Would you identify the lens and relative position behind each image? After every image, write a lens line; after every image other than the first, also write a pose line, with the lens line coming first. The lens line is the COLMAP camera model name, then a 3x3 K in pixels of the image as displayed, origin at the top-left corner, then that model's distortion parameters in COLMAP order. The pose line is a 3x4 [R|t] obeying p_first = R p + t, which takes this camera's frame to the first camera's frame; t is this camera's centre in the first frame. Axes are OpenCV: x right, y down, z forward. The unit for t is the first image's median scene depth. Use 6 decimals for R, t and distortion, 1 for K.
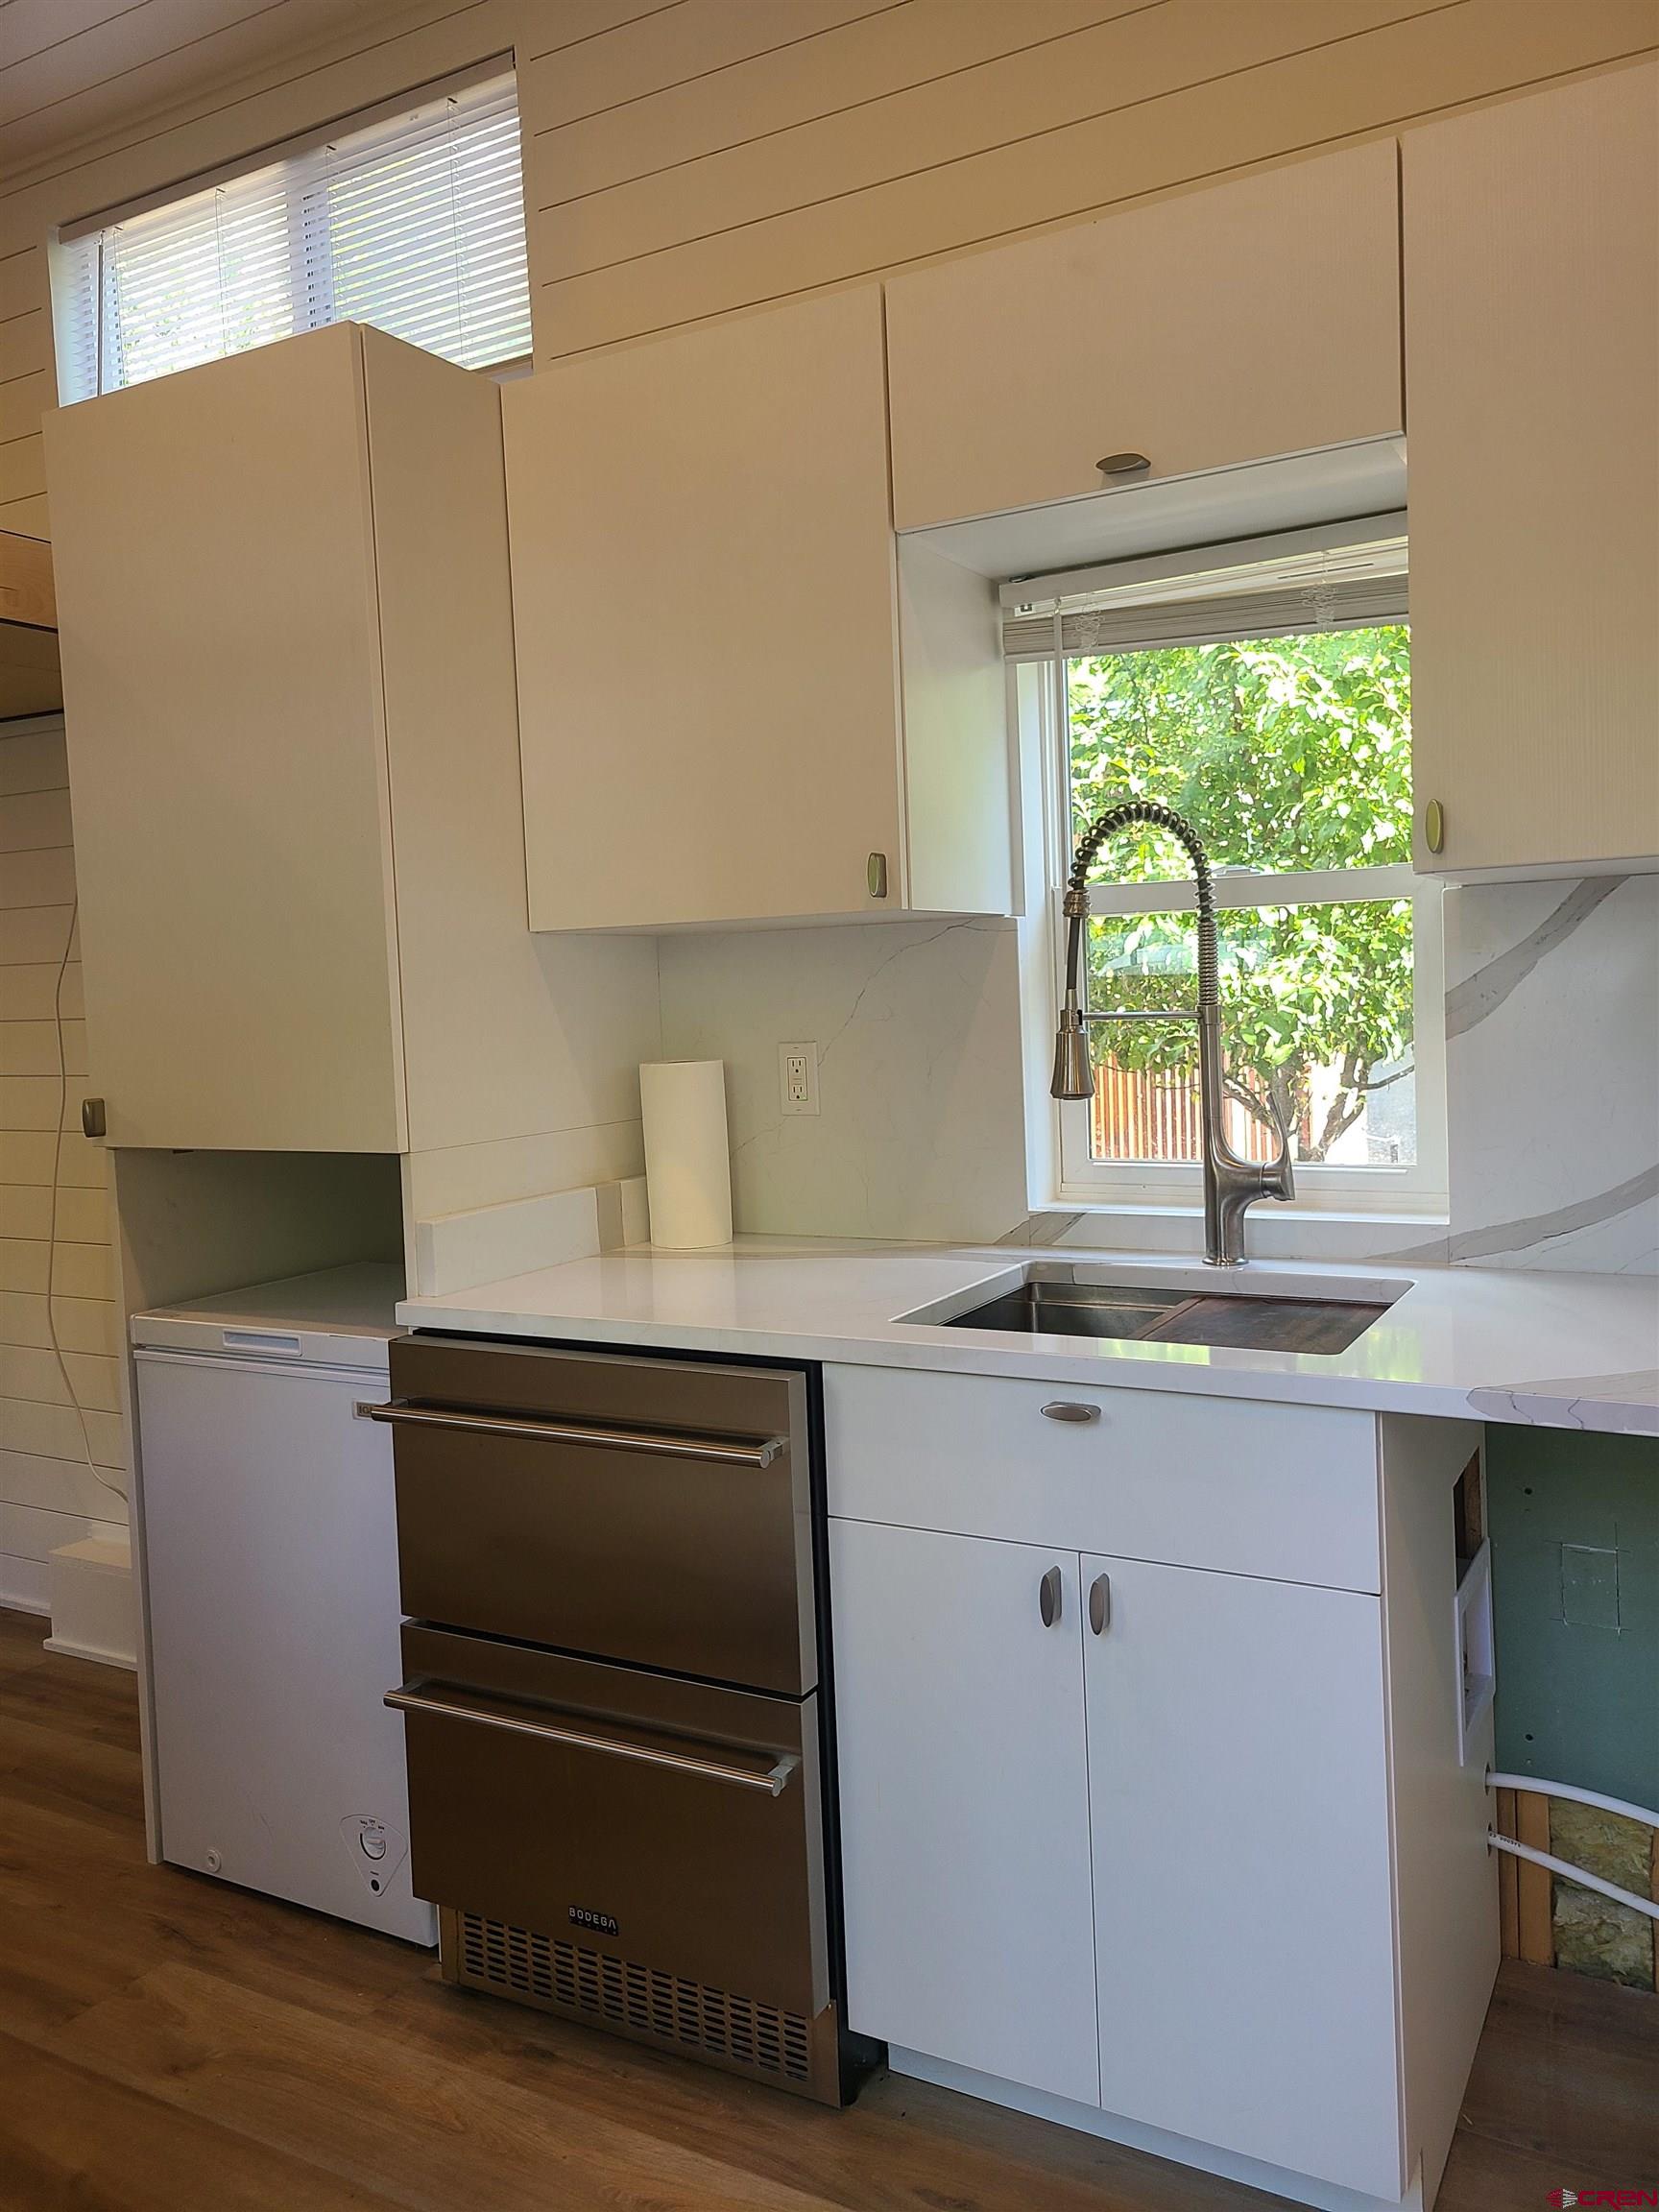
lens RADIAL K [[1662.9, 0, 834.4], [0, 1662.9, 1079.8], [0, 0, 1]] dist [0.061949, -0.058449]
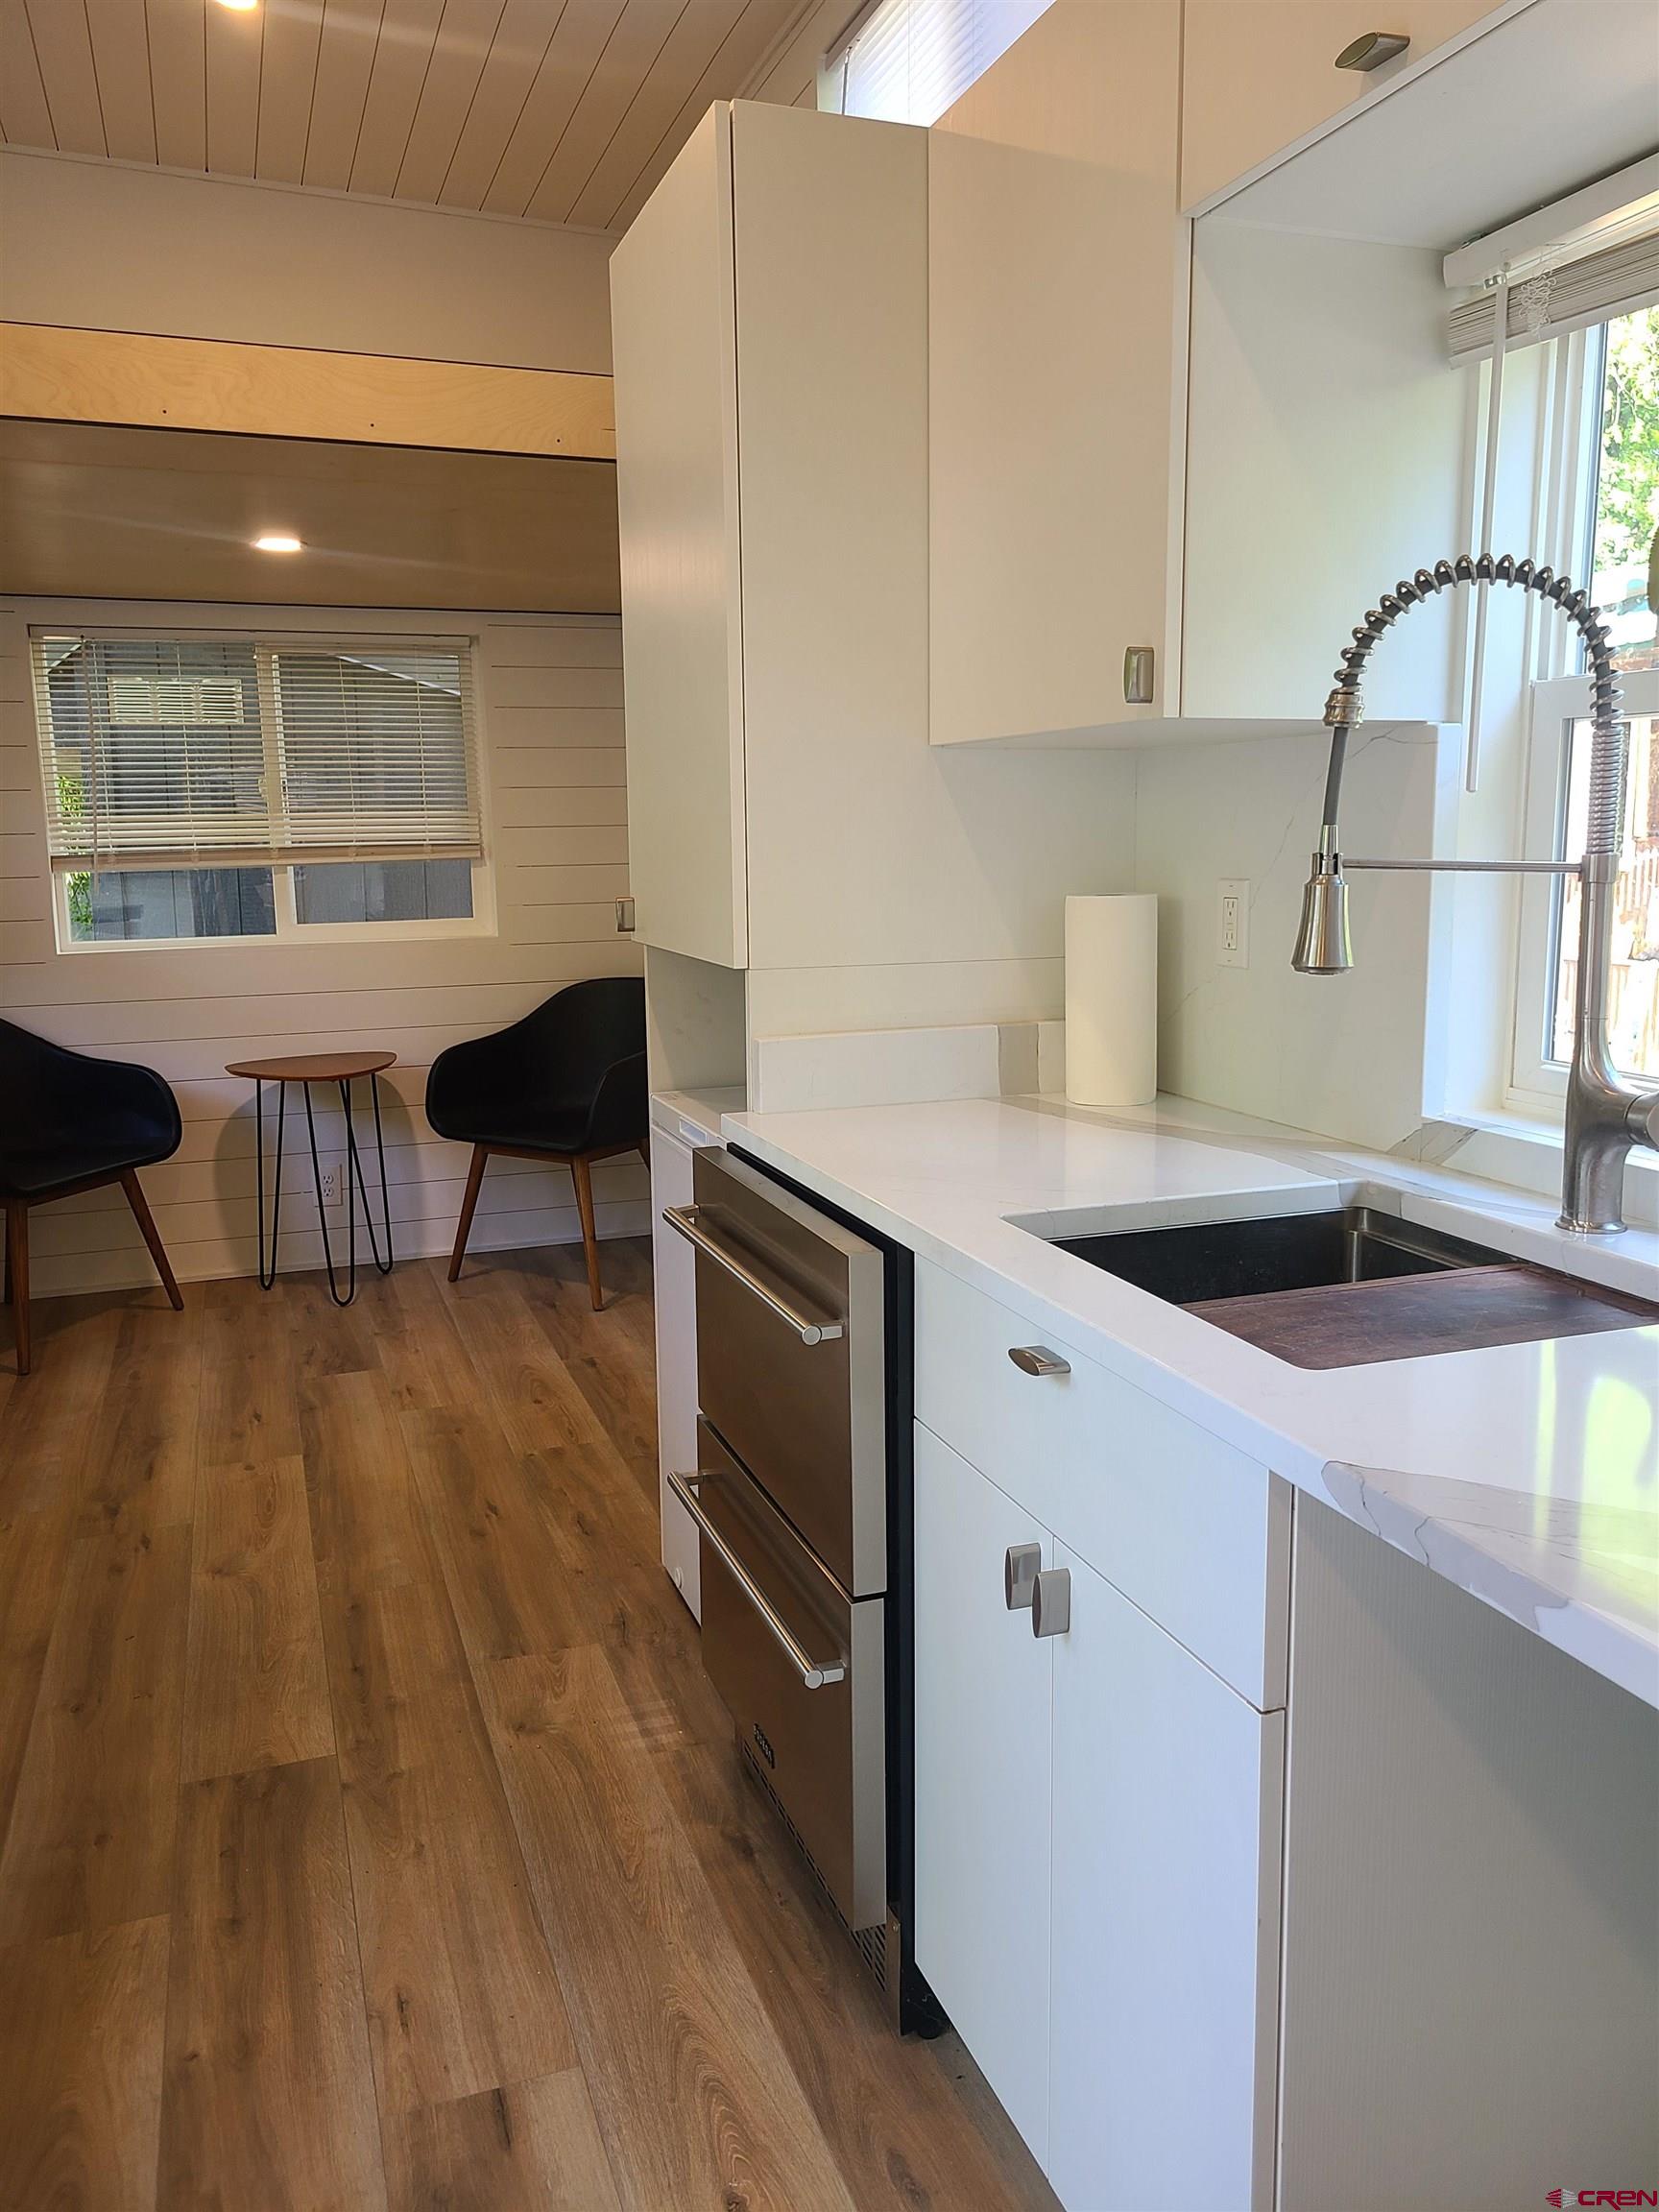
lens RADIAL K [[1662.9, 0, 831.5], [0, 1662.9, 1073.2], [0, 0, 1]] dist [0.061949, -0.058449]
pose [[0.755237, 0.126731, -0.643084, 0.458283], [-0.056889, 0.990102, 0.128306, -0.027321], [0.652979, -0.060317, 0.754971, 0.280962]]
